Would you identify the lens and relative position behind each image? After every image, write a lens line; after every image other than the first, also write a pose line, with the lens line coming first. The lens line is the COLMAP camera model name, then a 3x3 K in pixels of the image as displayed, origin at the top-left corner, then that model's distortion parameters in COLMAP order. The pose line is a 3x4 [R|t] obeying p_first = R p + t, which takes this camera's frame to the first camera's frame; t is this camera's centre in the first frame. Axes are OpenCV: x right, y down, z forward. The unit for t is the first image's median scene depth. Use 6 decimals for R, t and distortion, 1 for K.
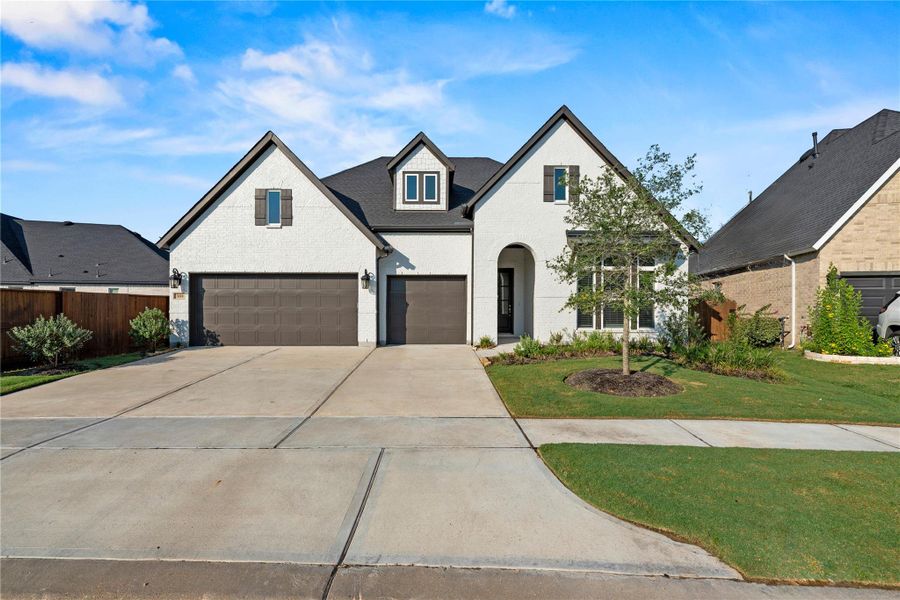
lens RADIAL K [[419.1, 0, 444.1], [0, 419.1, 311.0], [0, 0, 1]] dist [0.001591, 0.000147]
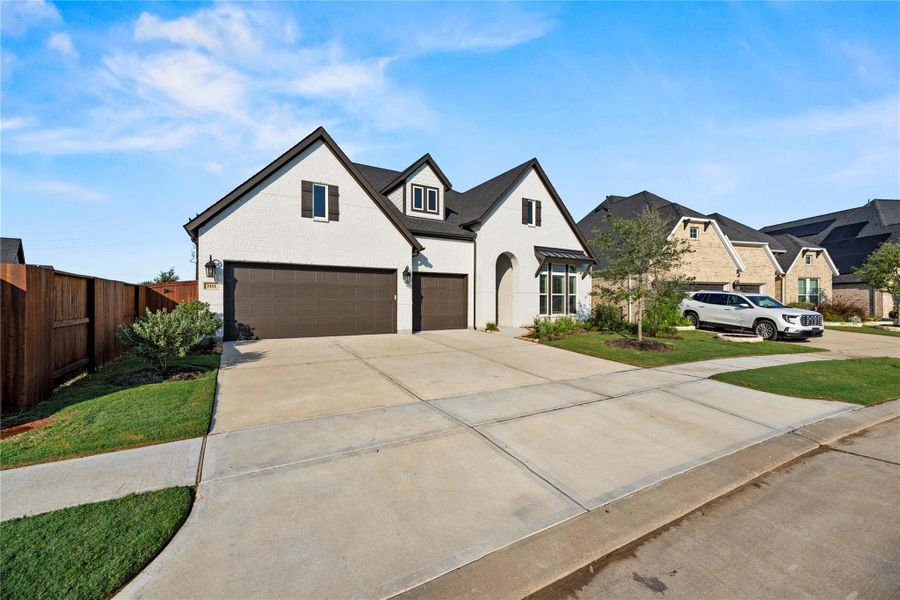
lens RADIAL K [[370.5, 0, 450.0], [0, 370.5, 300.0], [0, 0, 1]] dist [-0.000574, -0.000132]
pose [[0.866206, 0.003464, 0.499675, -0.572475], [0.001675, 0.999950, -0.009835, 0.003190], [-0.499684, 0.009357, 0.866157, 0.059595]]
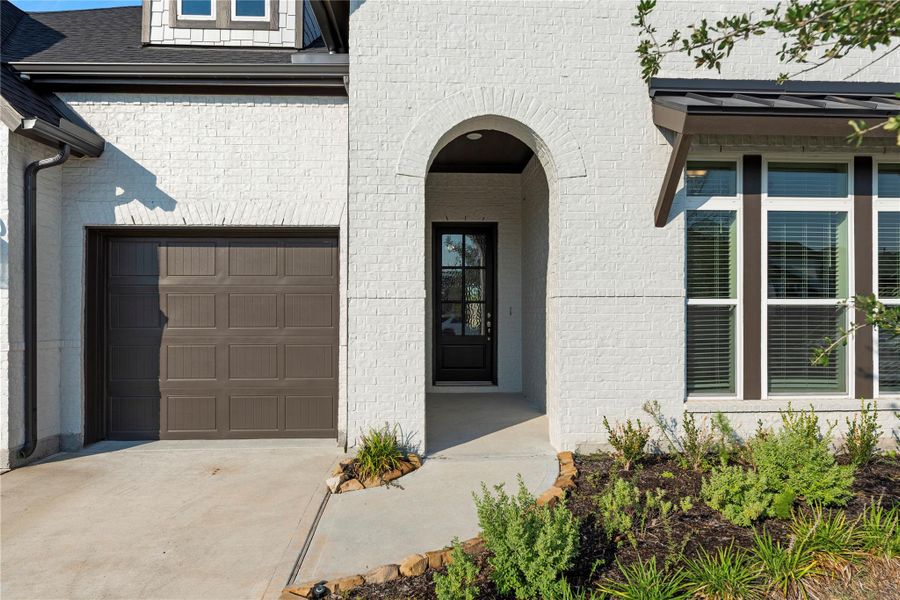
lens RADIAL K [[539.1, 0, 448.9], [0, 539.1, 303.3], [0, 0, 1]] dist [0.000006, -0.000270]
pose [[0.999652, -0.001835, 0.026322, 0.132340], [0.002081, 0.999954, -0.009326, -0.024063], [-0.026304, 0.009378, 0.999610, 0.603814]]
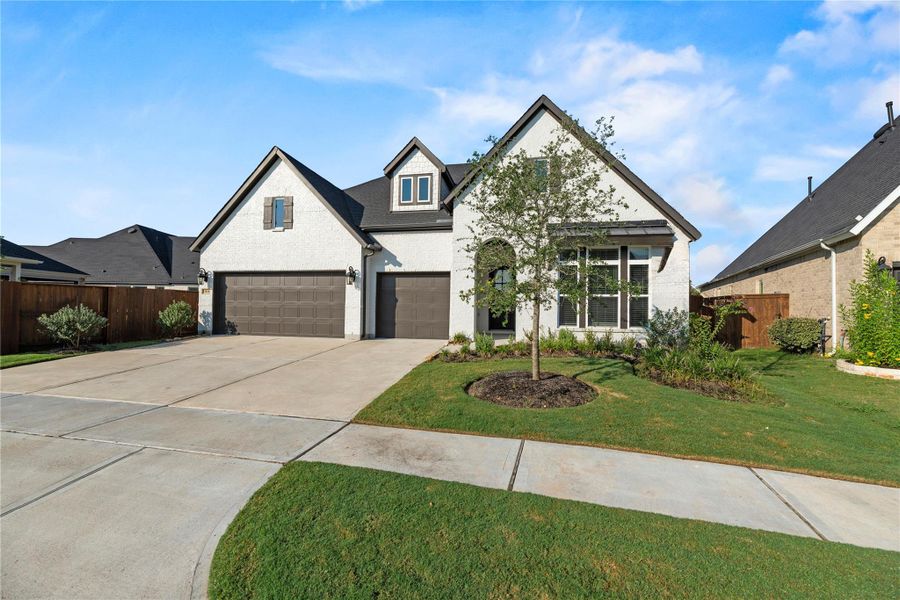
lens RADIAL K [[370.5, 0, 450.0], [0, 370.5, 300.0], [0, 0, 1]] dist [-0.000574, -0.000132]
pose [[0.976805, 0.006573, -0.214028, 0.255046], [-0.012148, 0.999620, -0.024746, 0.005882], [0.213784, 0.026772, 0.976514, 0.128566]]
